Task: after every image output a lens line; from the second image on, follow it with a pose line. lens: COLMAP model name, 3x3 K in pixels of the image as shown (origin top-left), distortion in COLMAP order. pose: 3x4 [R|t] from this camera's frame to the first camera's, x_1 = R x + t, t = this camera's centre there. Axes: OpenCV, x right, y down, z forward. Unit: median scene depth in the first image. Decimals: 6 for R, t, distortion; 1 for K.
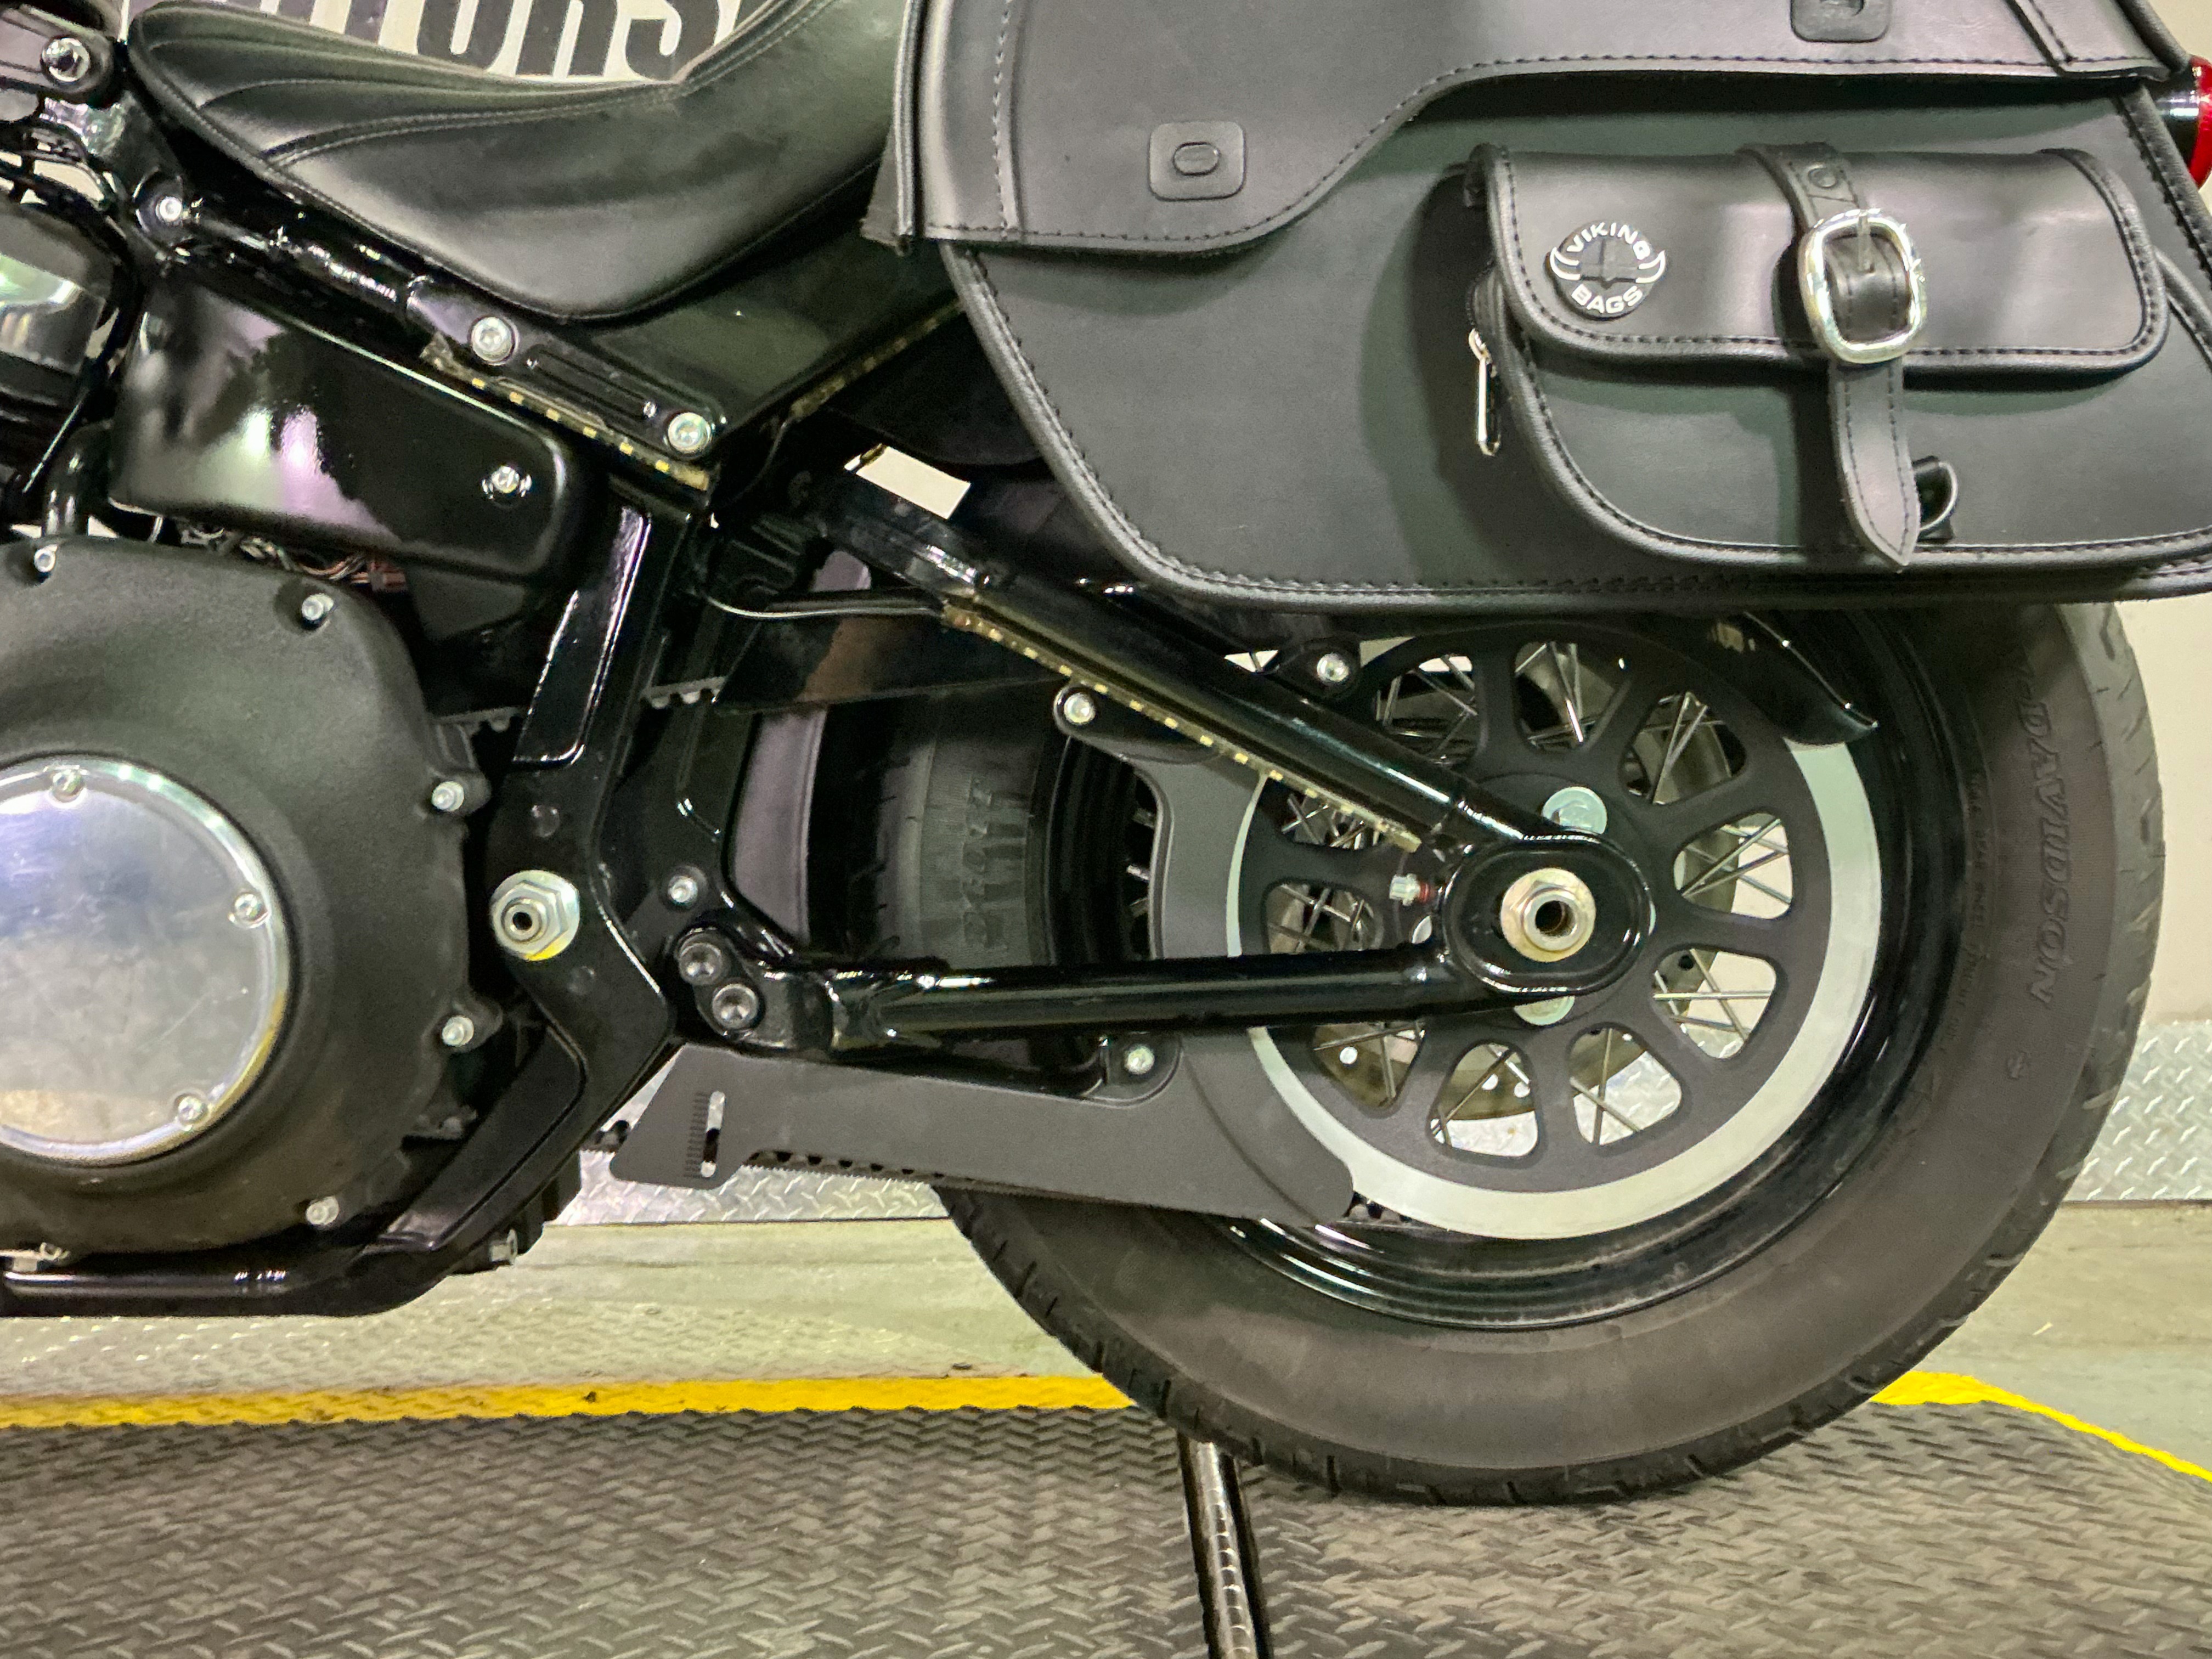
lens RADIAL K [[2253.9, 0, 1106.0], [0, 2253.9, 829.5], [0, 0, 1]] dist [0.175500, -0.400893]
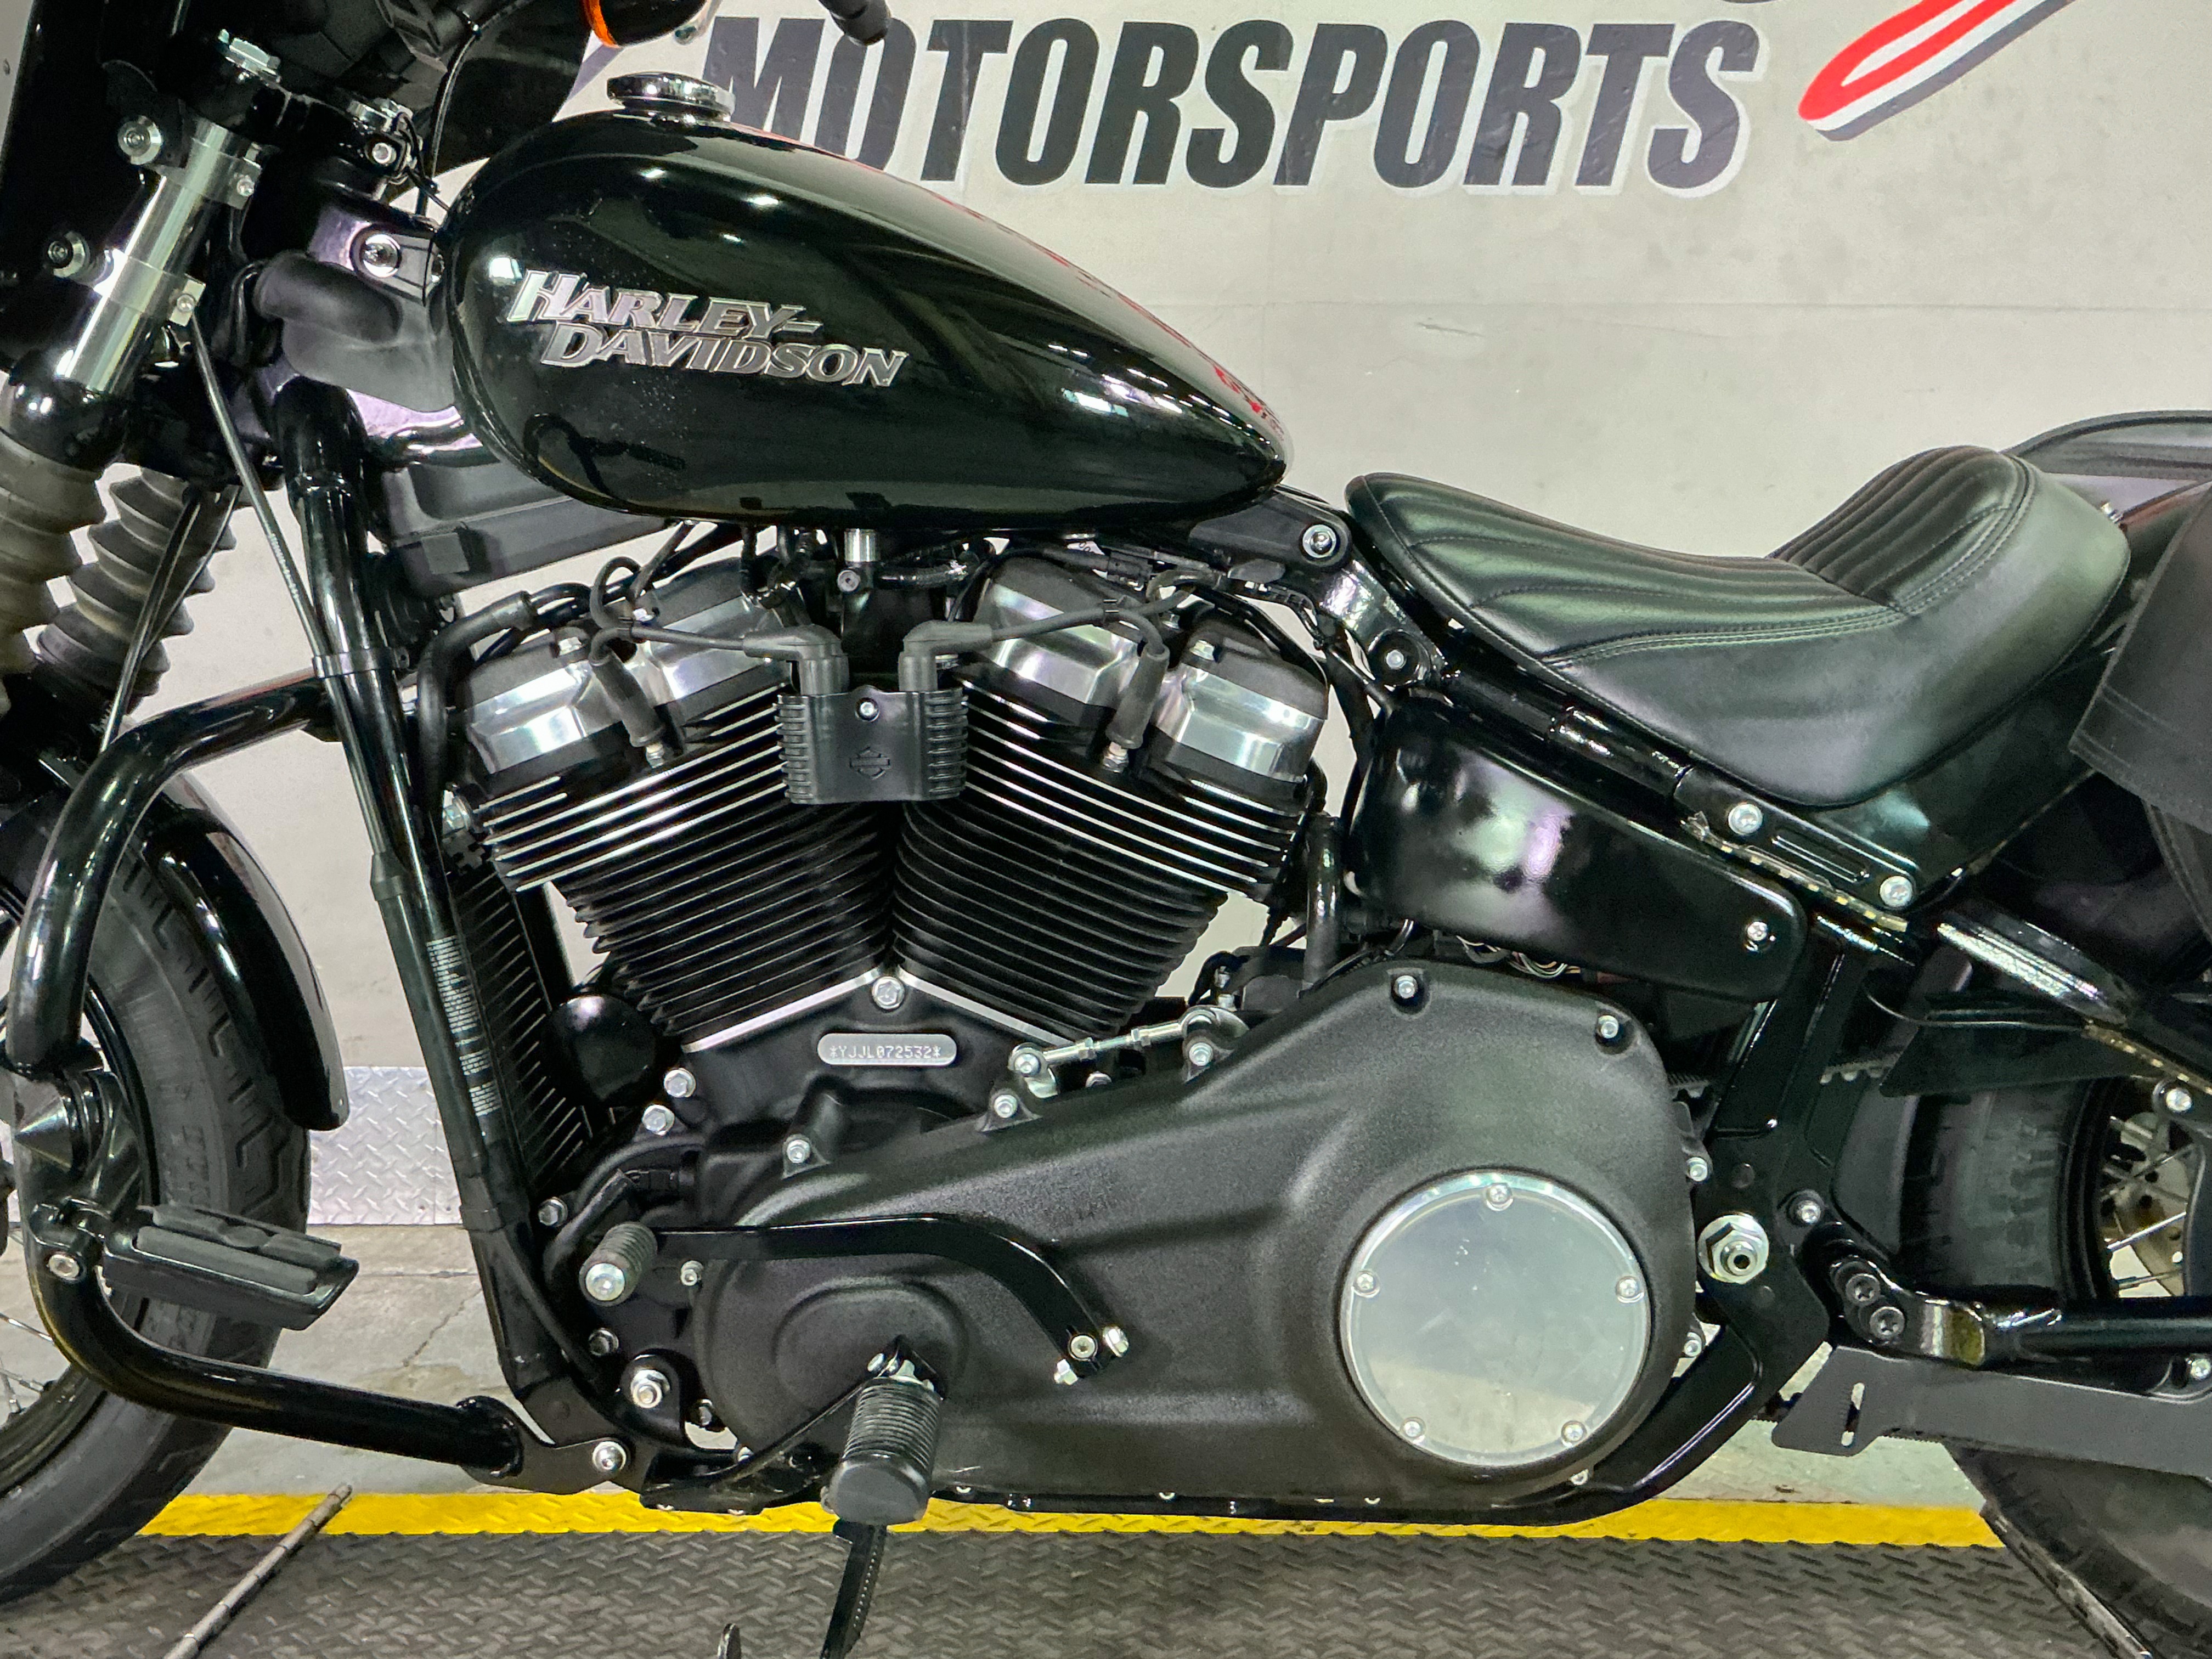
lens RADIAL K [[2253.9, 0, 1106.0], [0, 2253.9, 829.5], [0, 0, 1]] dist [0.175500, -0.400893]
pose [[0.999471, 0.015671, -0.028499, -0.561456], [-0.013306, 0.996598, 0.081341, -0.292453], [0.029677, -0.080918, 0.996279, -0.270172]]
